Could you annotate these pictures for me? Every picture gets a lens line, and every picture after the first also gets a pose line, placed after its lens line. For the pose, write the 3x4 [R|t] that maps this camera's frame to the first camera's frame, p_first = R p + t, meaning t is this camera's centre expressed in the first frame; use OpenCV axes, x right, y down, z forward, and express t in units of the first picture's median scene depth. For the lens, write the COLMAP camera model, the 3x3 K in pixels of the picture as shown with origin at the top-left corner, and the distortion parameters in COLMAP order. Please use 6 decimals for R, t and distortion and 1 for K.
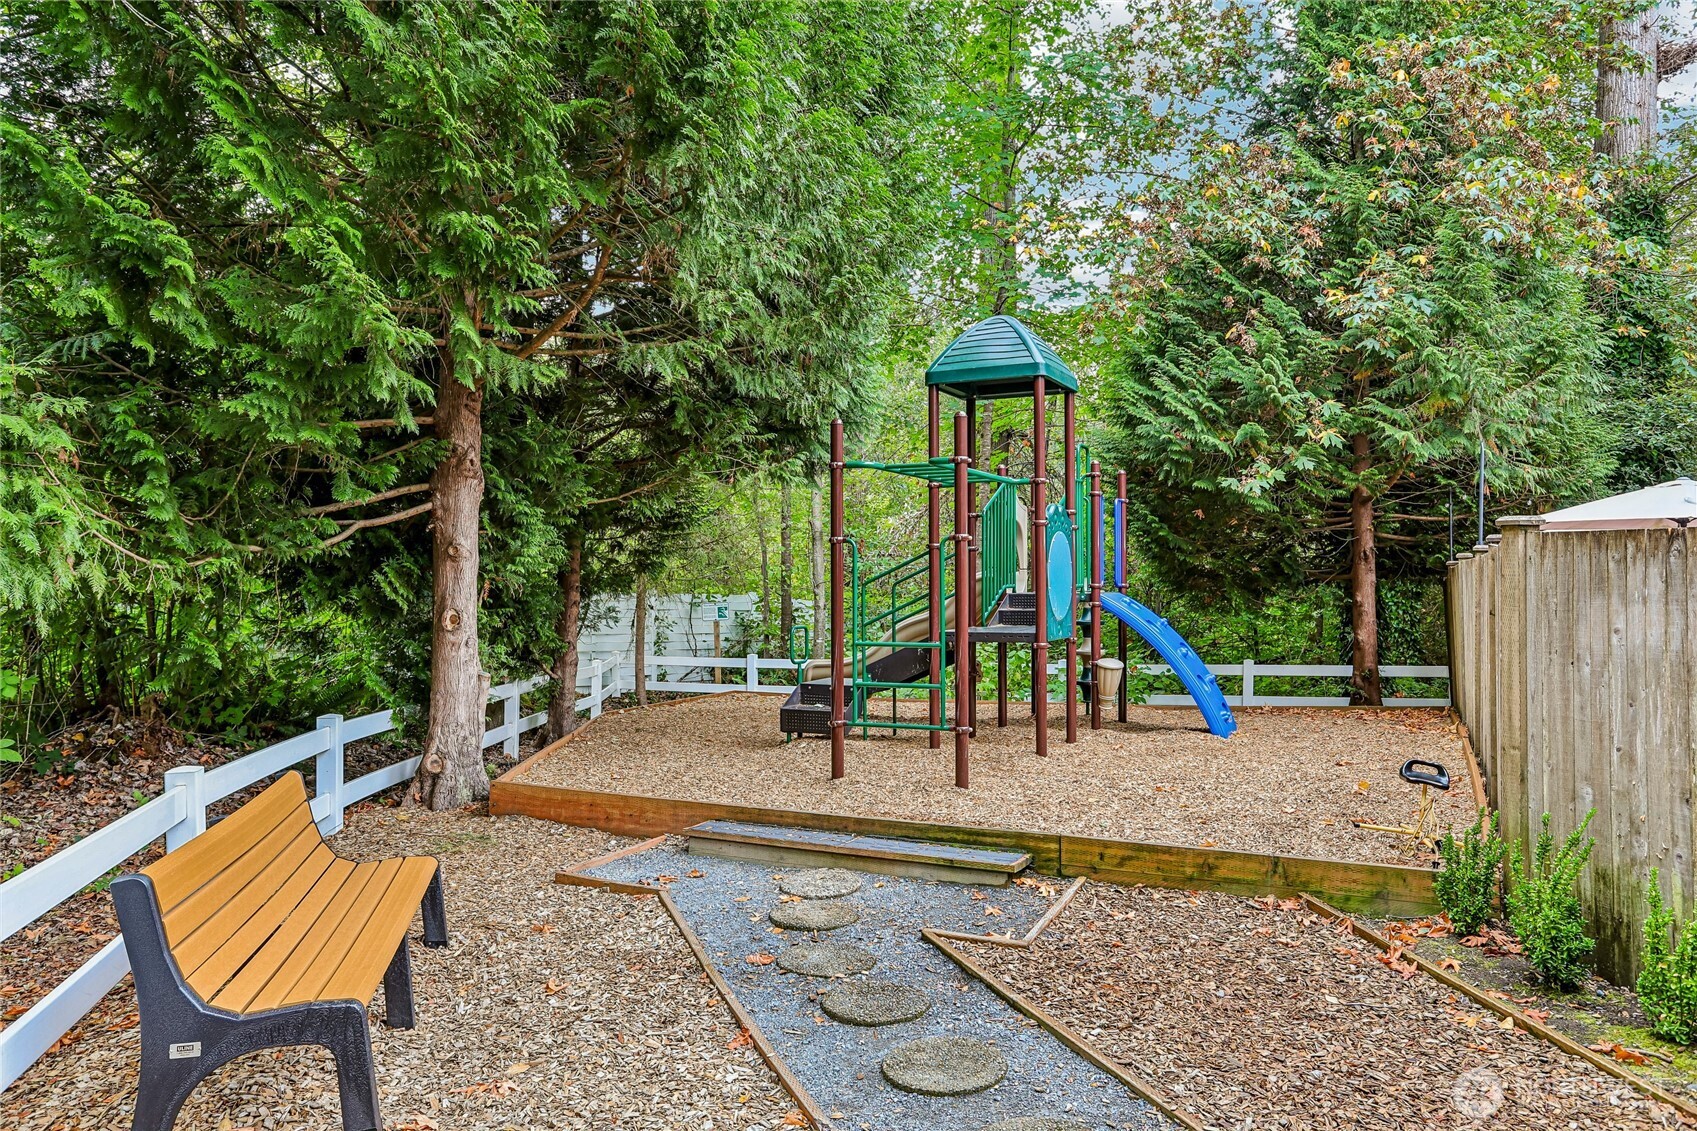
lens RADIAL K [[1230.2, 0, 848.5], [0, 1230.2, 565.5], [0, 0, 1]] dist [-0.000702, 0.000340]
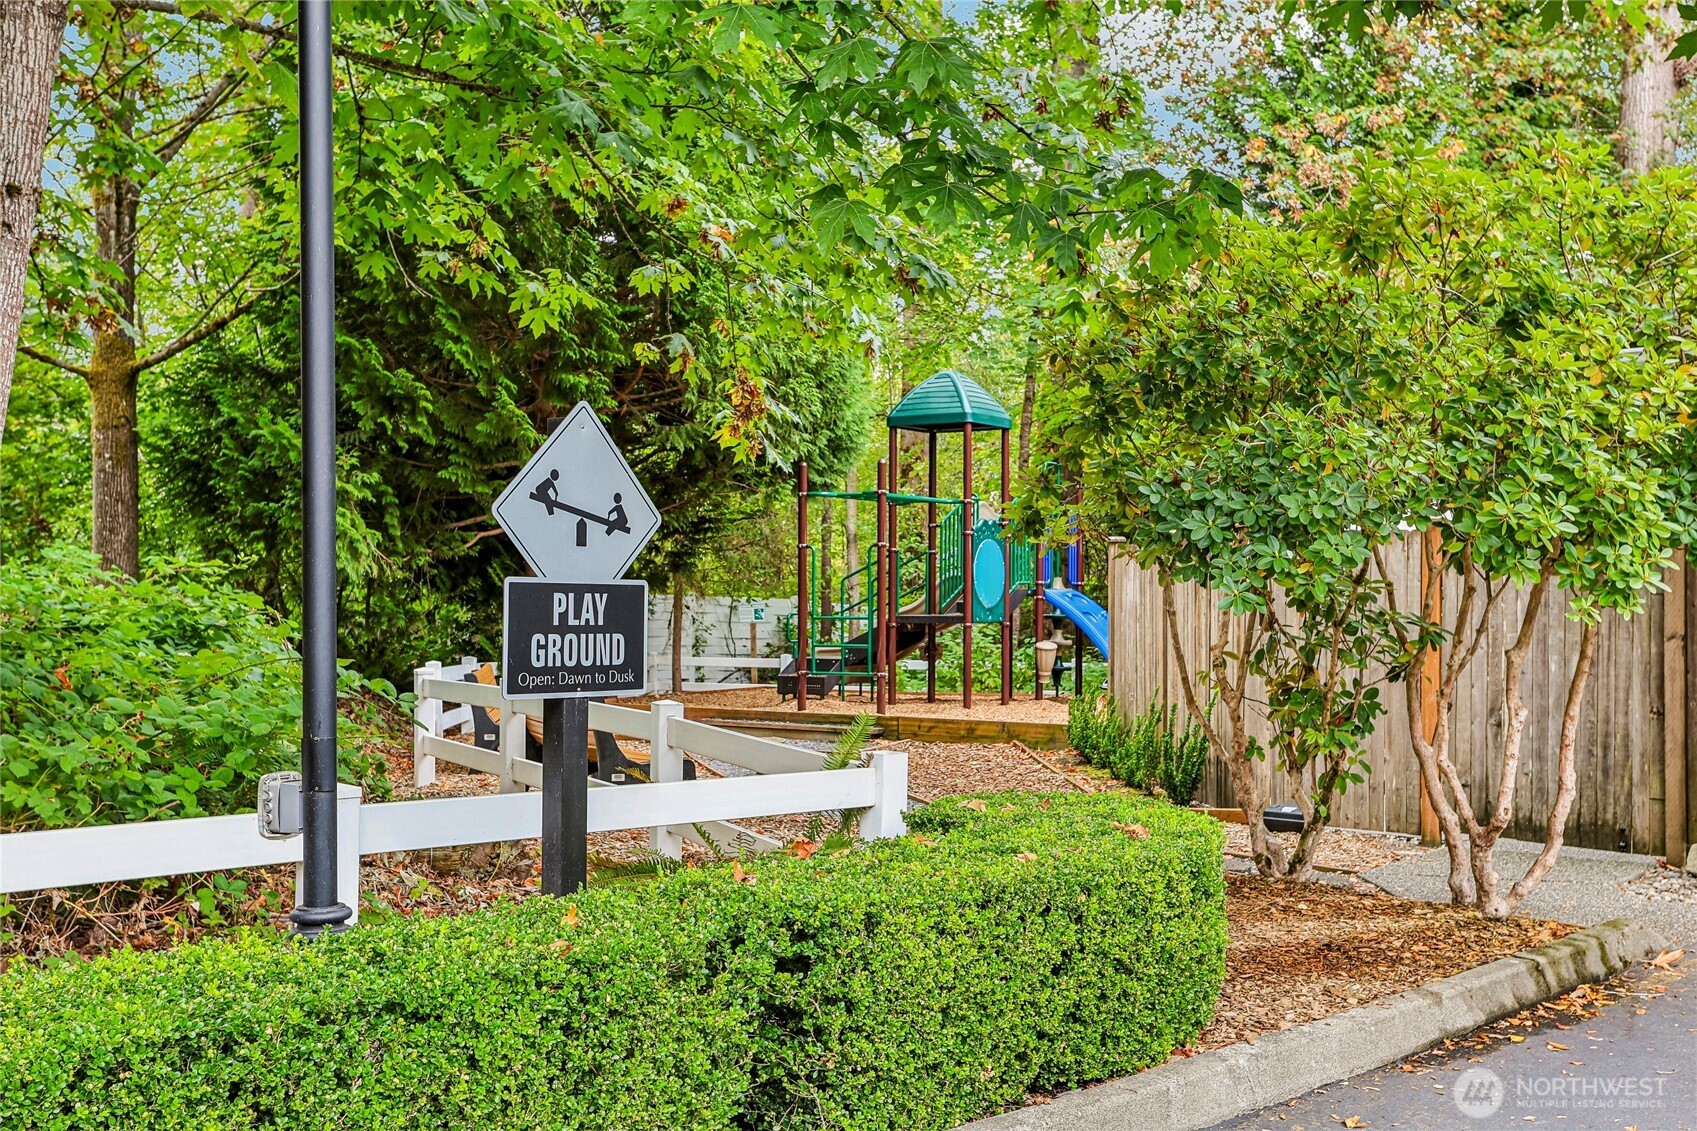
lens RADIAL K [[1991.4, 0, 848.5], [0, 1991.4, 565.5], [0, 0, 1]] dist [0.072848, 0.005016]
pose [[0.995679, 0.003689, -0.092791, 0.248731], [-0.004127, 0.999981, -0.004530, 0.011704], [0.092772, 0.004893, 0.995675, -1.254673]]
